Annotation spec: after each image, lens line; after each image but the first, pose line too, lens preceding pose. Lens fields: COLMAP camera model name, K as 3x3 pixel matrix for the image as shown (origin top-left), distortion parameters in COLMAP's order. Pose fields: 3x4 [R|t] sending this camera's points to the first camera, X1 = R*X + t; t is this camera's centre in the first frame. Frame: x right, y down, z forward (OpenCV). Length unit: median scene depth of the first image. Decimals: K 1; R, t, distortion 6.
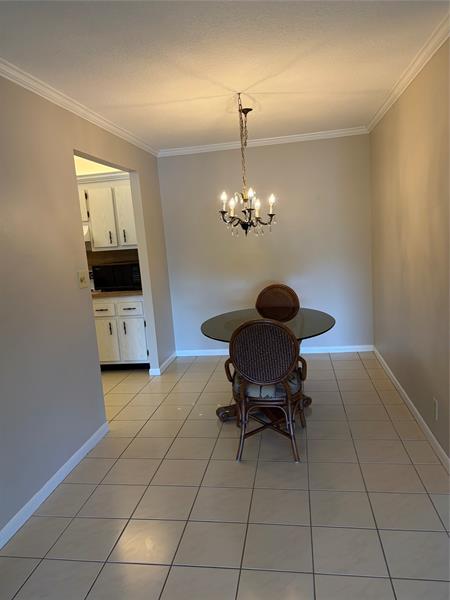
lens RADIAL K [[455.1, 0, 224.2], [0, 455.1, 300.7], [0, 0, 1]] dist [0.036258, -0.037302]
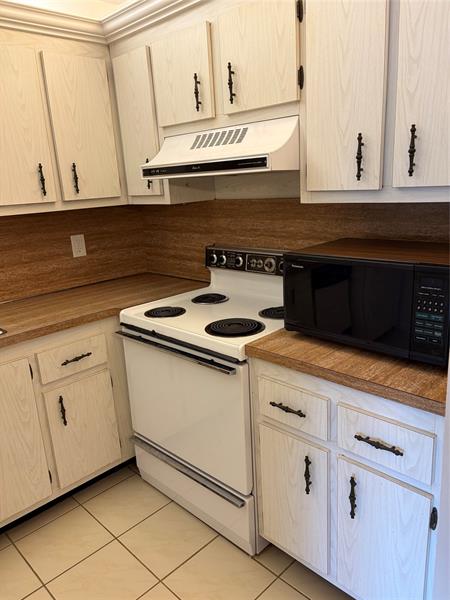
lens RADIAL K [[455.1, 0, 228.6], [0, 455.1, 300.1], [0, 0, 1]] dist [0.036258, -0.037302]
pose [[0.806165, 0.180466, -0.563498, -0.139509], [-0.093029, 0.979166, 0.180495, -0.096167], [0.584331, -0.093087, 0.806159, 0.718813]]
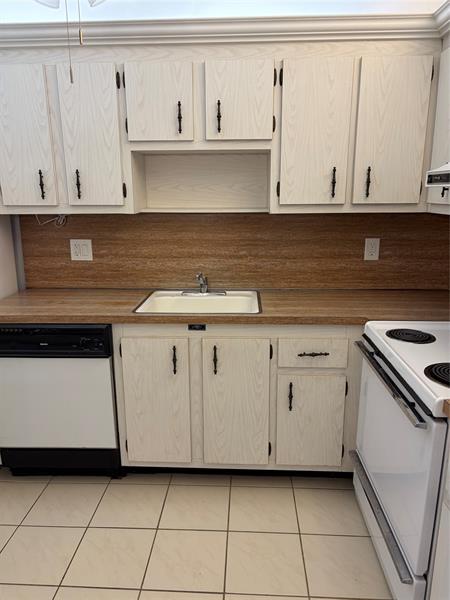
lens RADIAL K [[455.1, 0, 223.6], [0, 455.1, 302.0], [0, 0, 1]] dist [0.036258, -0.037302]
pose [[0.101738, 0.310683, -0.945053, -0.090262], [-0.152417, 0.943634, 0.293808, -0.117429], [0.983066, 0.114151, 0.143357, 0.814406]]
